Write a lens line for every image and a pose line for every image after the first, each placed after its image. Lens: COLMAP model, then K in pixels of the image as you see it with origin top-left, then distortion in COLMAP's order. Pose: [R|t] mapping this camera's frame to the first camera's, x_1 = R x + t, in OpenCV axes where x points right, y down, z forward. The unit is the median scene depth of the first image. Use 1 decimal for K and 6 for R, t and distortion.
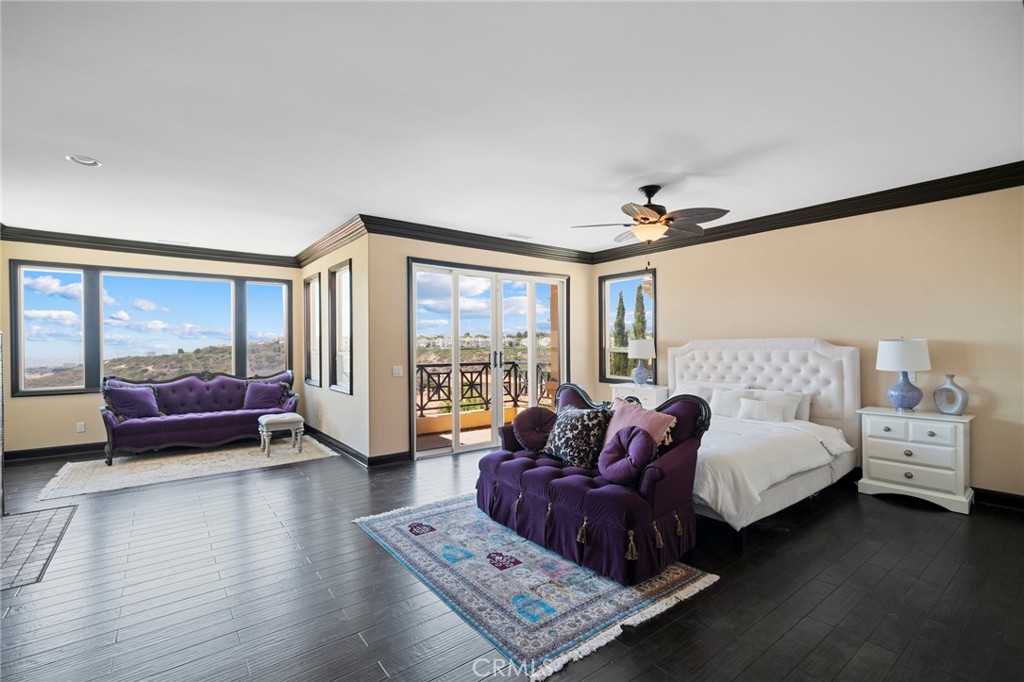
lens RADIAL K [[466.7, 0, 508.7], [0, 466.7, 347.4], [0, 0, 1]] dist [0.006707, 0.001419]
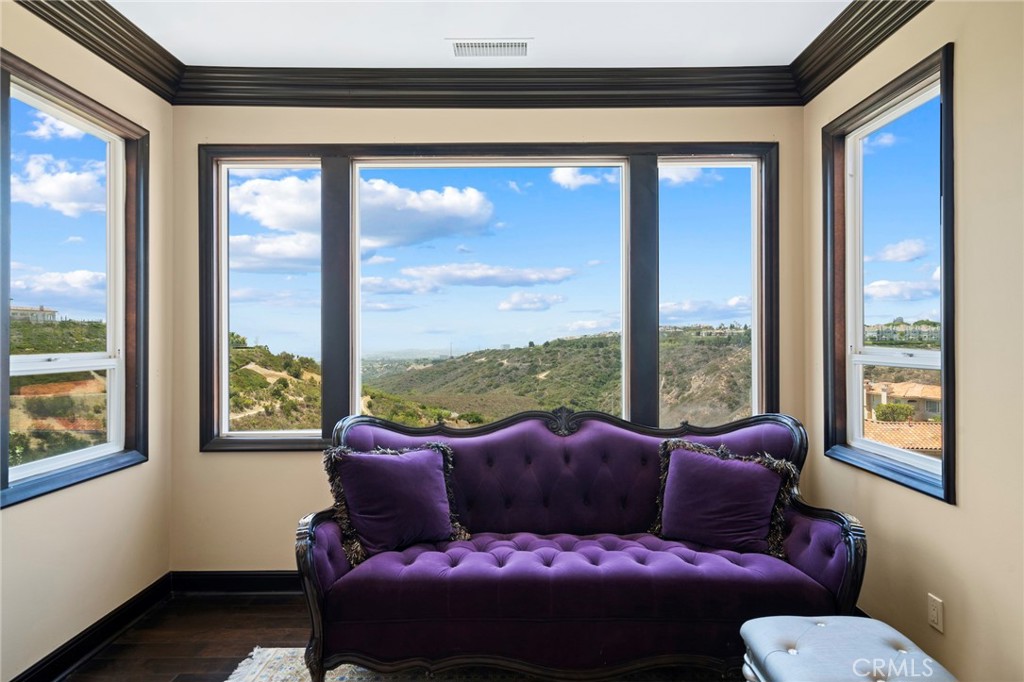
lens RADIAL K [[613.5, 0, 513.0], [0, 613.5, 333.2], [0, 0, 1]] dist [0.005944, 0.007500]
pose [[0.801360, -0.004318, -0.598166, -0.380658], [-0.002916, 0.999934, -0.011124, -0.001360], [0.598175, 0.010659, 0.801295, 0.577235]]
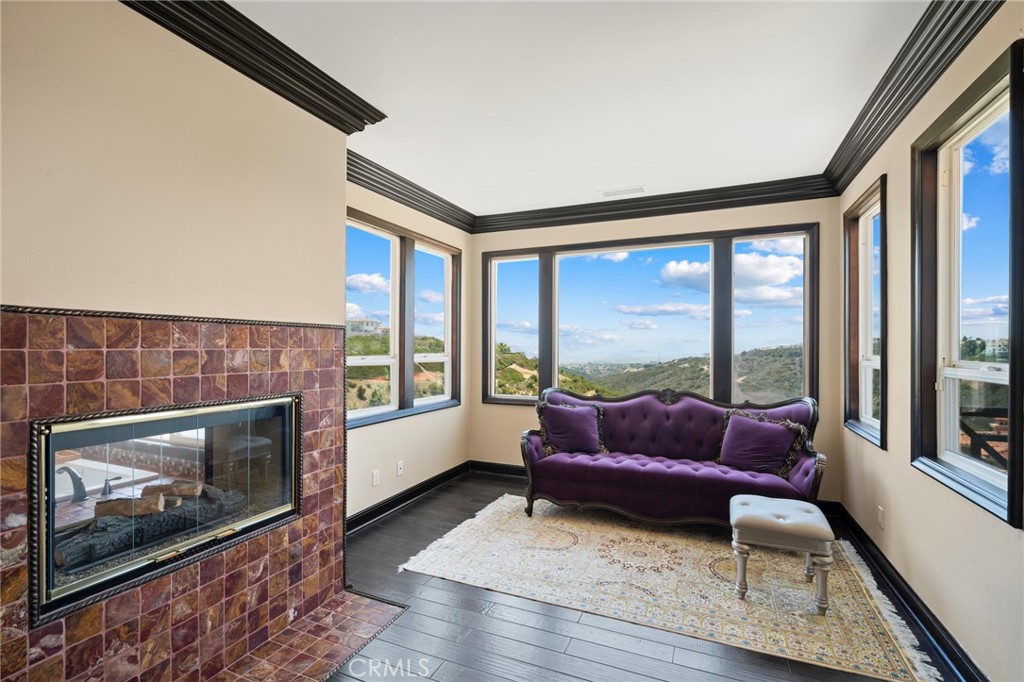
lens RADIAL K [[466.7, 0, 510.2], [0, 466.7, 345.0], [0, 0, 1]] dist [0.006707, 0.001419]
pose [[0.495574, 0.000387, -0.868566, -0.197682], [-0.010325, 0.999932, -0.005446, -0.002359], [0.868504, 0.011667, 0.495544, 0.486534]]
